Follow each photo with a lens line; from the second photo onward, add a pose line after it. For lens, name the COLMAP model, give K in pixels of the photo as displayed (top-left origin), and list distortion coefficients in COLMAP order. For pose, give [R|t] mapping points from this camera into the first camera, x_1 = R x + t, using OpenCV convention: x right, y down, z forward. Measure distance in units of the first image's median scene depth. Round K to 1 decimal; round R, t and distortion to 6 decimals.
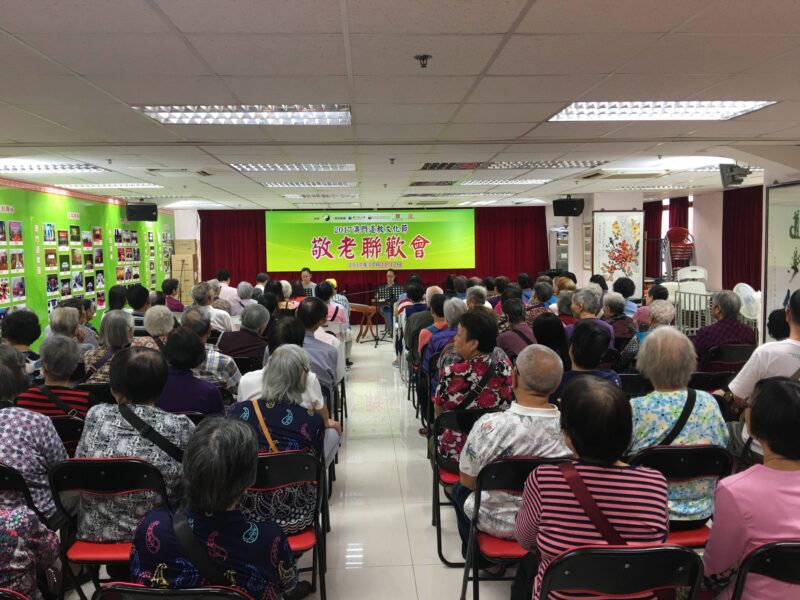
lens RADIAL K [[670.0, 0, 399.4], [0, 670.0, 292.6], [0, 0, 1]] dist [0.066177, -0.102473]
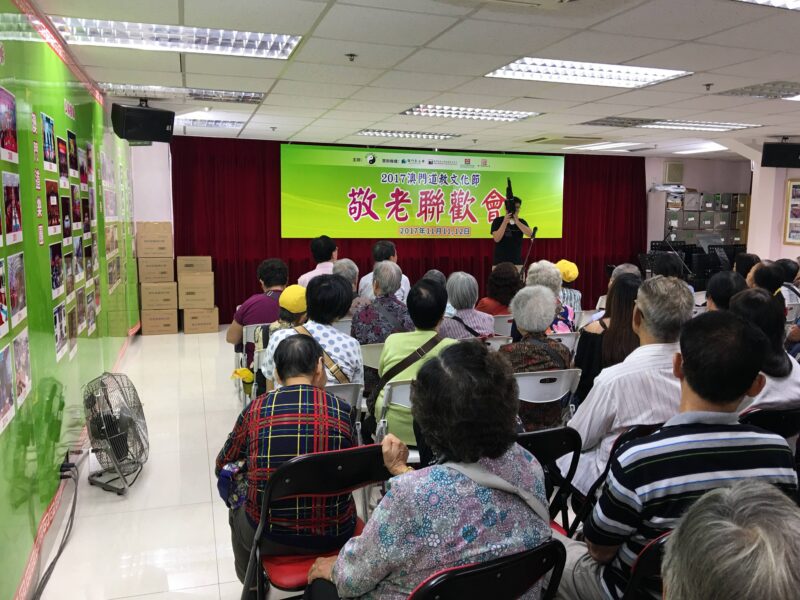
lens RADIAL K [[670.0, 0, 400.3], [0, 670.0, 301.7], [0, 0, 1]] dist [0.066177, -0.102473]
pose [[0.968523, -0.005800, 0.248855, -0.276608], [-0.010617, 0.997856, 0.064577, -0.014139], [-0.248696, -0.065186, 0.966386, 0.369225]]
